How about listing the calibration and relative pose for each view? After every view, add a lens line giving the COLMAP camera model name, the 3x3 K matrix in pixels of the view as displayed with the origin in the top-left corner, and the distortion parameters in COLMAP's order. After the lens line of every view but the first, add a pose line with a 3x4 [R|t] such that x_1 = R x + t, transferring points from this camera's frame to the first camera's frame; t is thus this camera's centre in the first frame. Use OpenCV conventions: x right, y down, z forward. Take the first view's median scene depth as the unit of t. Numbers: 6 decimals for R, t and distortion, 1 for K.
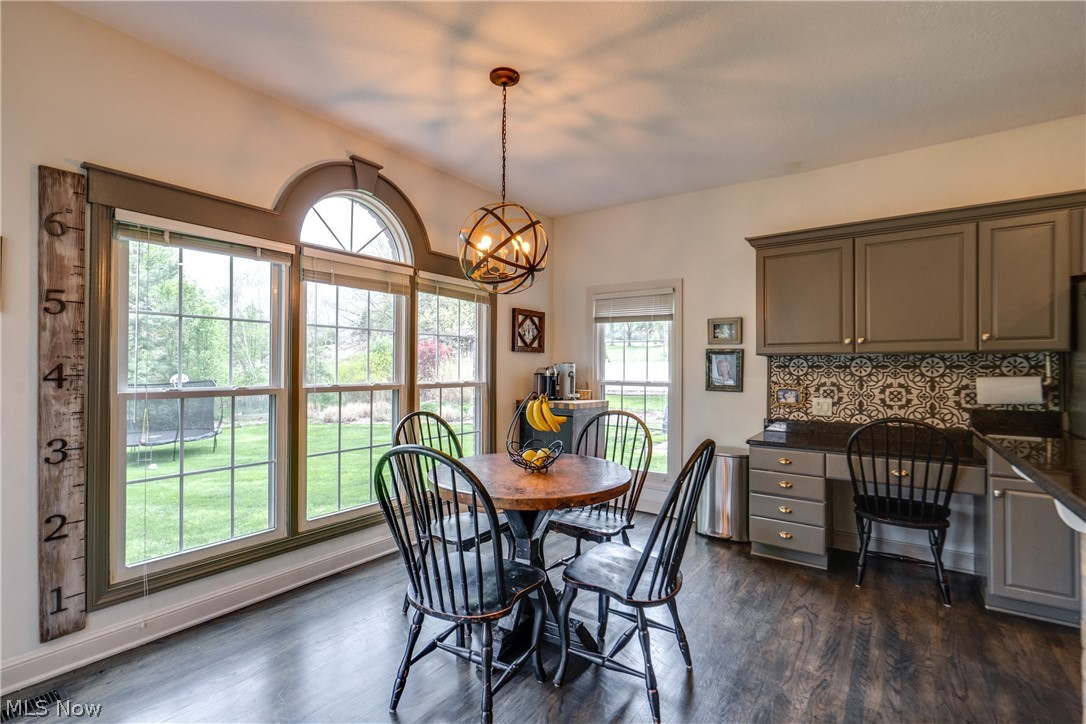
lens RADIAL K [[497.6, 0, 543.5], [0, 497.6, 361.1], [0, 0, 1]] dist [0.003287, 0.001919]
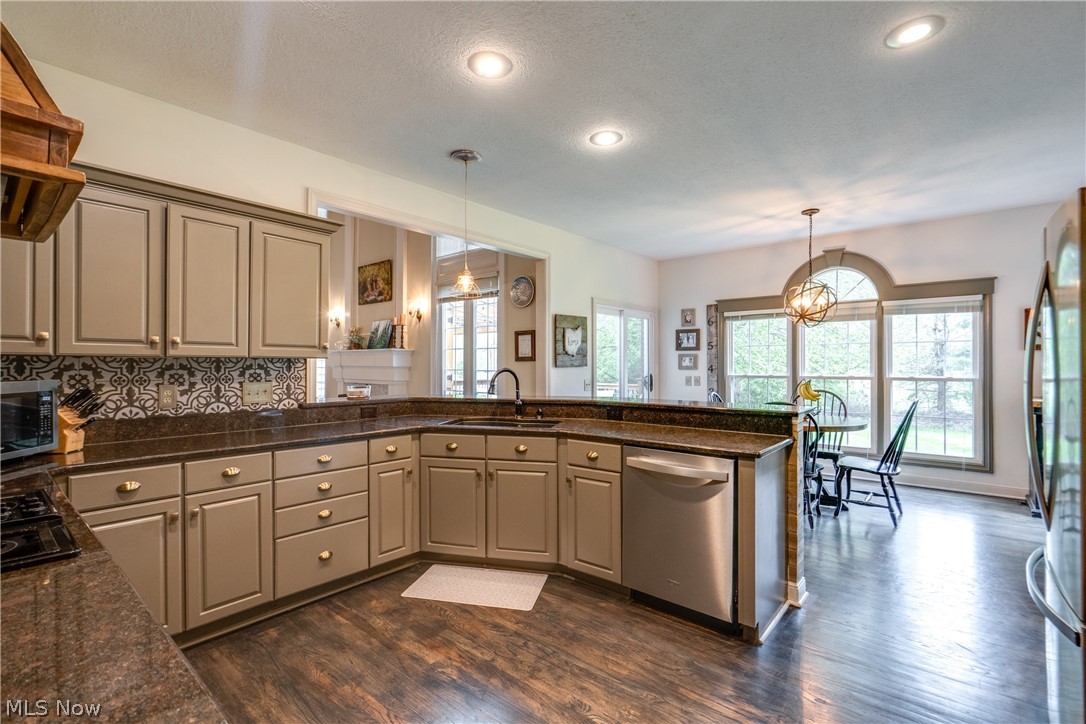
lens RADIAL K [[497.6, 0, 533.7], [0, 497.6, 366.8], [0, 0, 1]] dist [0.003287, 0.001919]
pose [[-0.092863, -0.003515, -0.995673, 1.571523], [0.006262, 0.999972, -0.004115, 0.016249], [0.995659, -0.006617, -0.092838, 0.103516]]
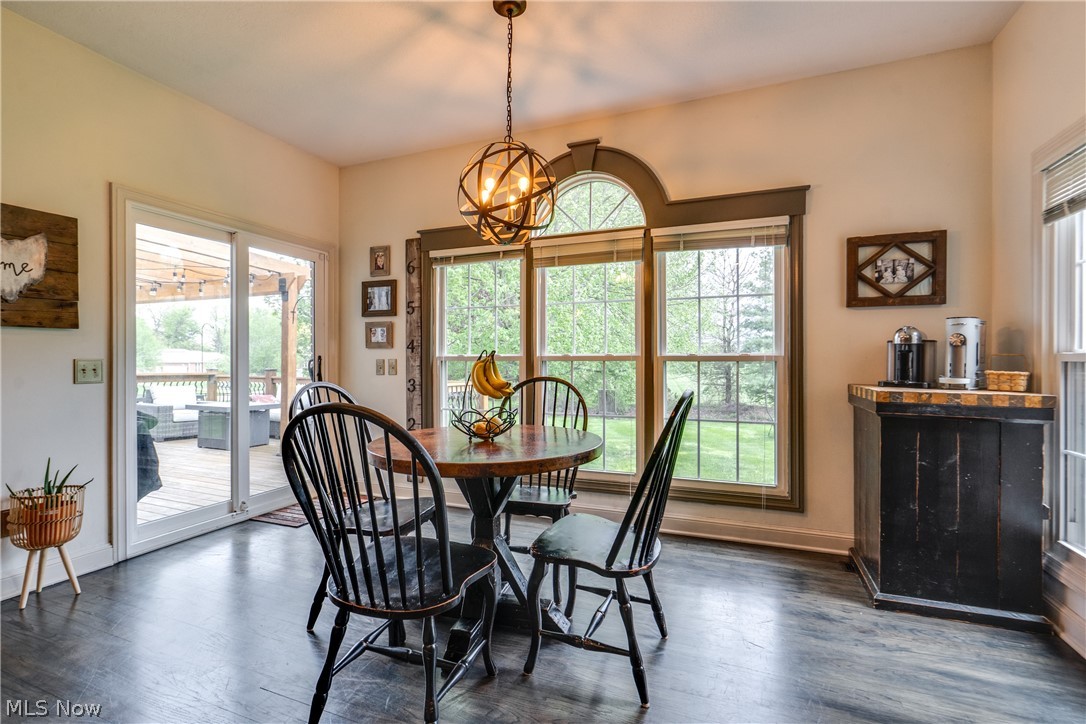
lens RADIAL K [[497.6, 0, 537.7], [0, 497.6, 365.0], [0, 0, 1]] dist [0.003287, 0.001919]
pose [[0.224886, -0.004400, -0.974375, 0.671921], [0.006807, 0.999972, -0.002944, 0.074688], [0.974361, -0.005971, 0.224910, 0.696336]]
